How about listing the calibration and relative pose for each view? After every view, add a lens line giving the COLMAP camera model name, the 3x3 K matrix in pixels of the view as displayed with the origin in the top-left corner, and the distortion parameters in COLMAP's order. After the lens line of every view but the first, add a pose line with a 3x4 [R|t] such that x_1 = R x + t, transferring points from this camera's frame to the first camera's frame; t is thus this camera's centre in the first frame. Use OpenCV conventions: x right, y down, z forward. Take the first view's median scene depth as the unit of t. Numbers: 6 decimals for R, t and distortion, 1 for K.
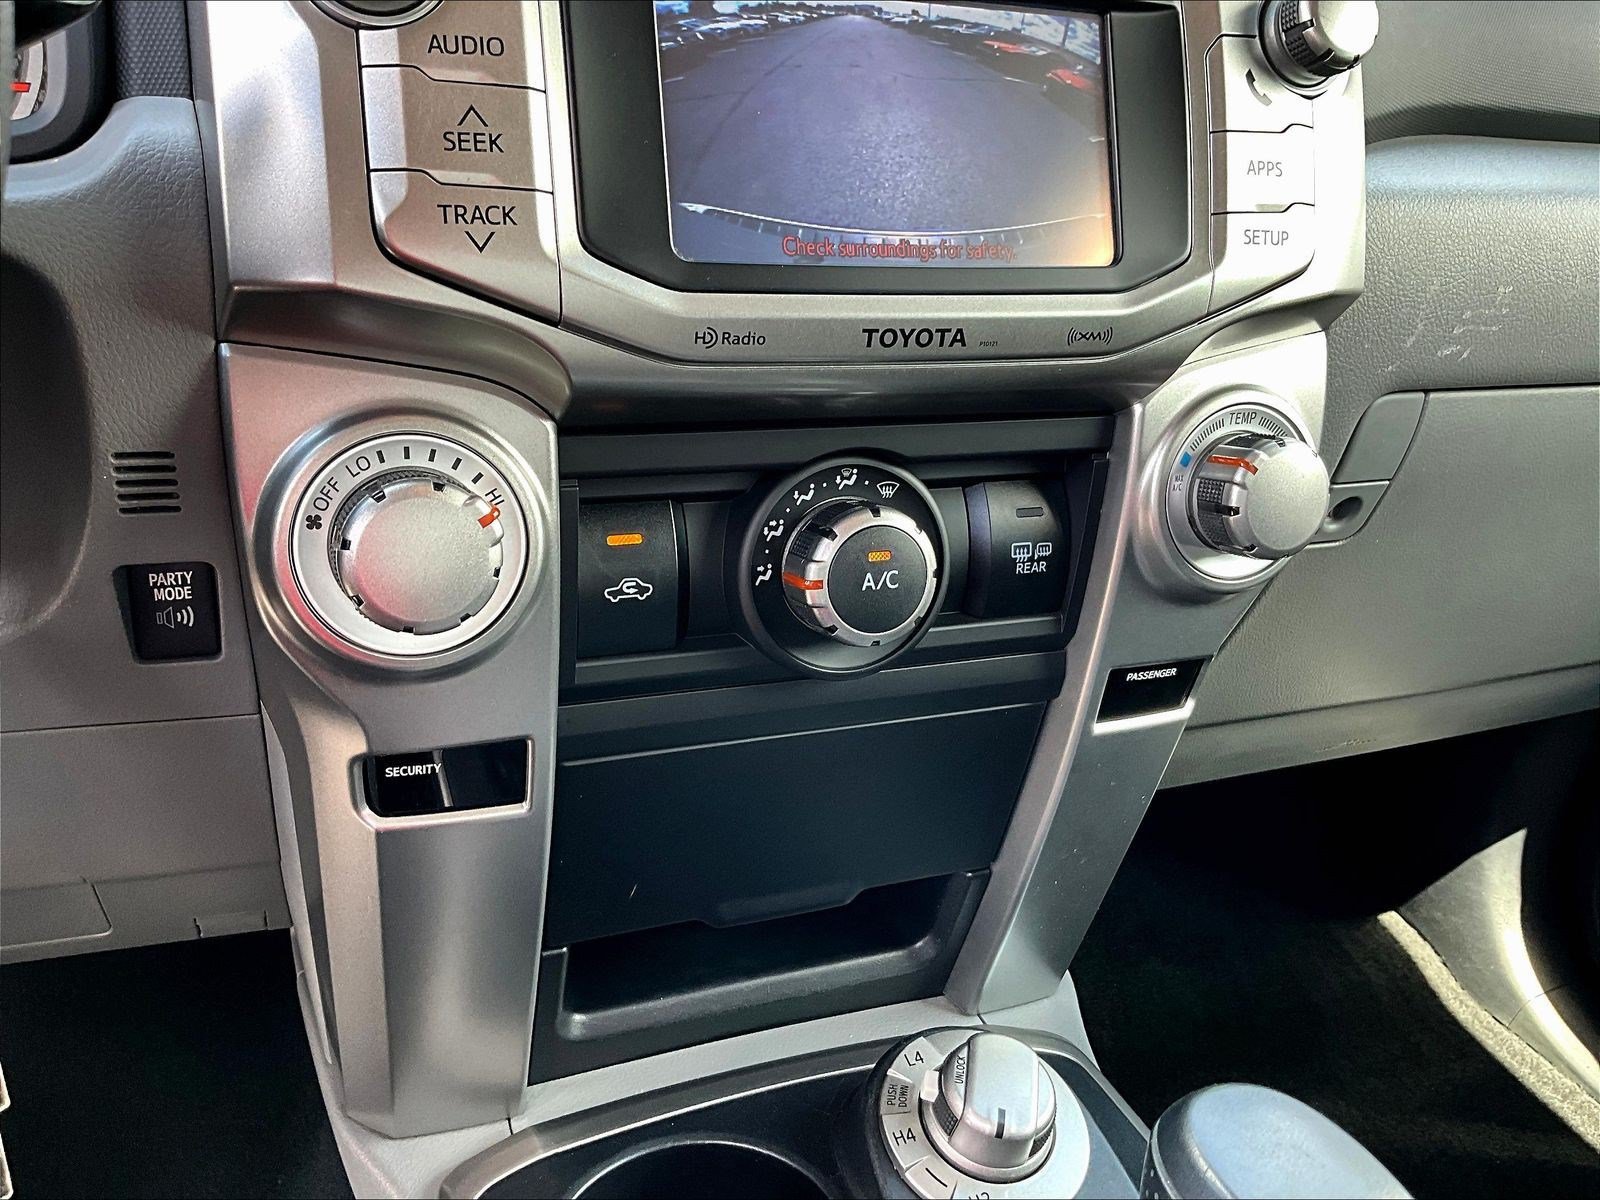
lens RADIAL K [[1356.7, 0, 802.5], [0, 1356.7, 611.2], [0, 0, 1]] dist [0.030742, -0.004530]
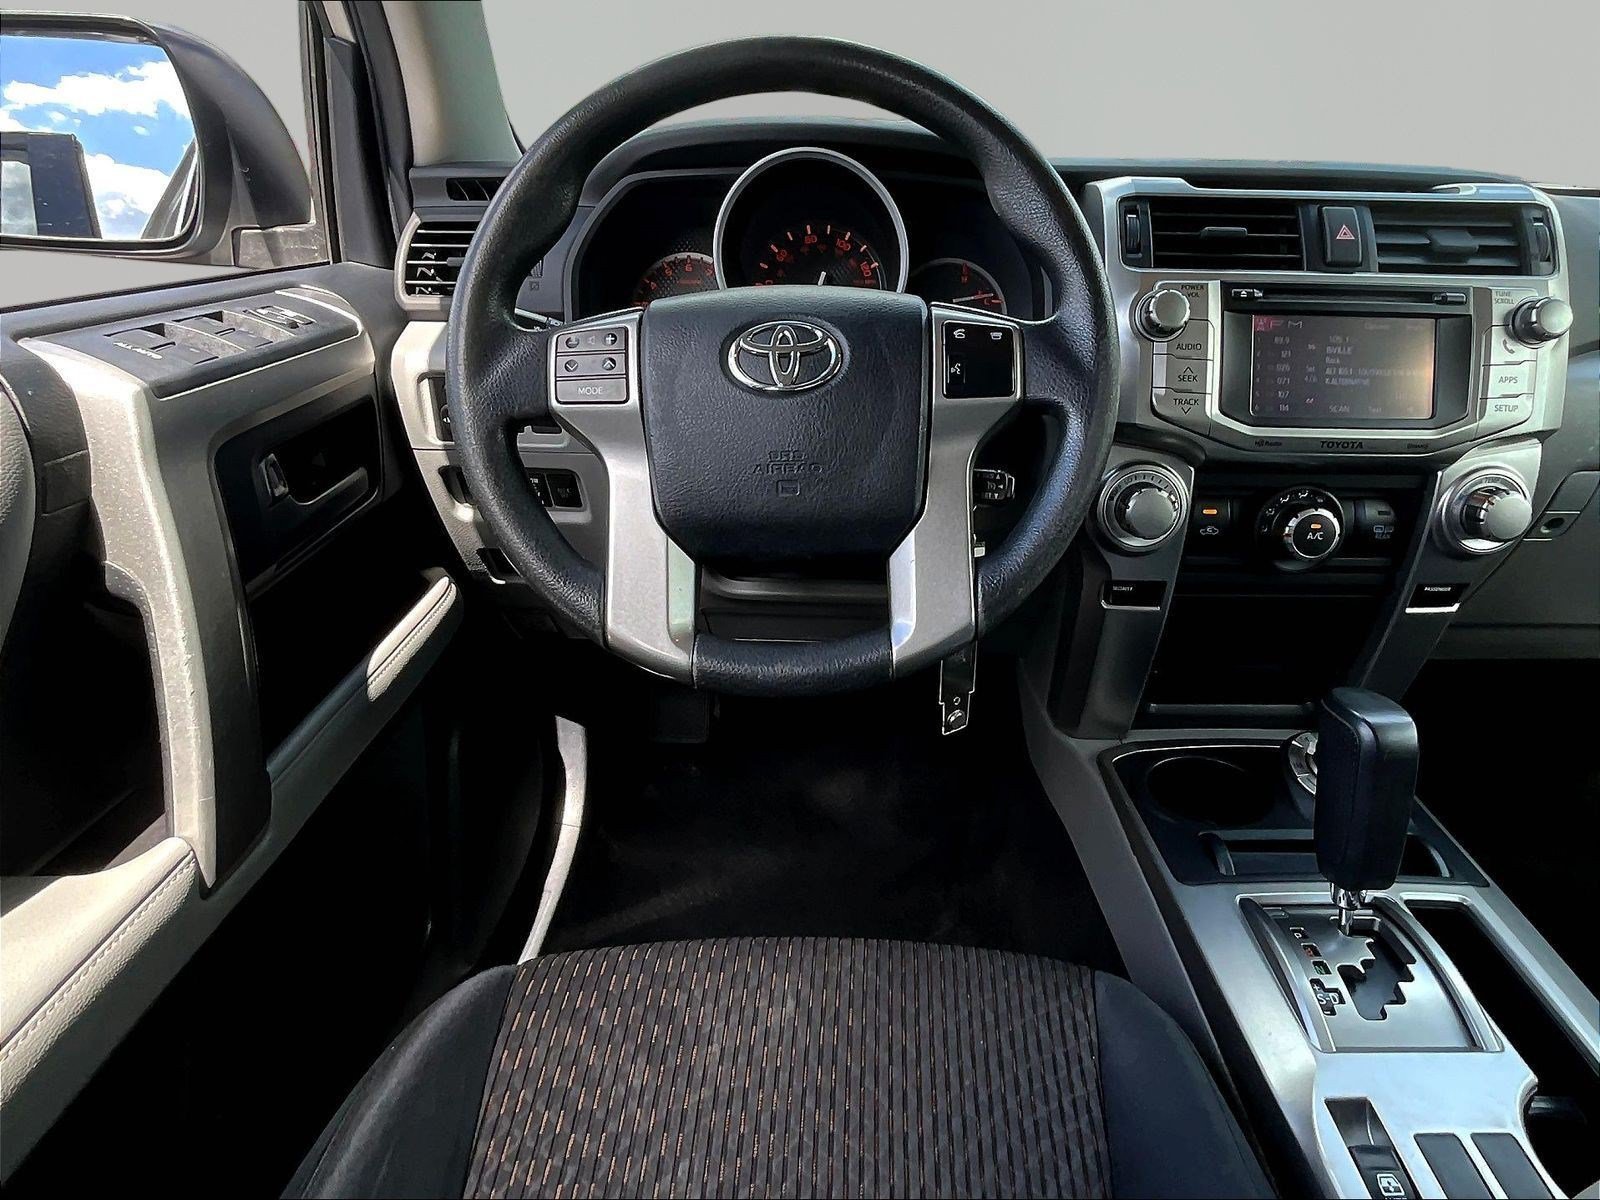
lens RADIAL K [[1087.1, 0, 779.2], [0, 1087.1, 561.1], [0, 0, 1]] dist [-0.029095, 0.022996]
pose [[0.931761, 0.098475, -0.349462, -0.162836], [-0.092960, 0.995137, 0.032566, 0.050899], [0.350970, 0.002142, 0.936384, -1.226985]]
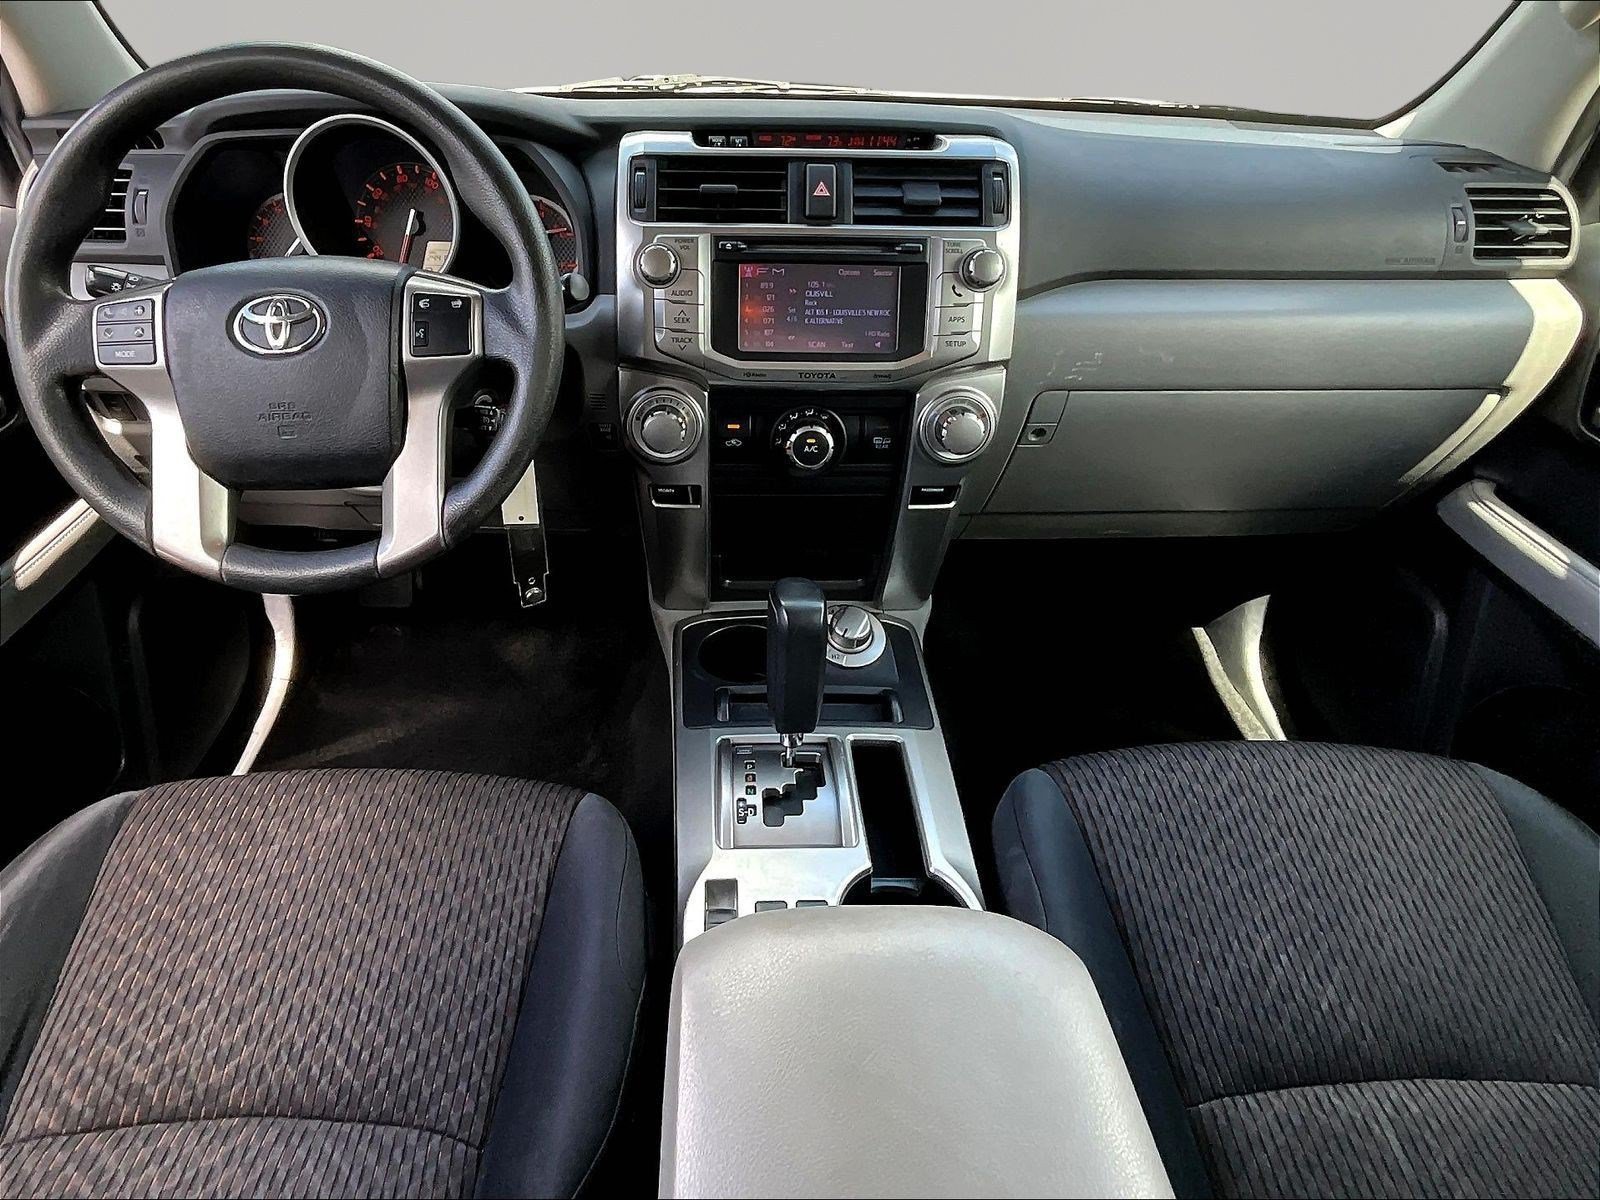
lens RADIAL K [[1164.7, 0, 795.5], [0, 1164.7, 608.6], [0, 0, 1]] dist [-0.020984, 0.013172]
pose [[0.937573, 0.161214, -0.308166, 0.871050], [-0.093100, 0.970077, 0.224237, -0.252507], [0.335096, -0.181548, 0.924528, -1.472961]]
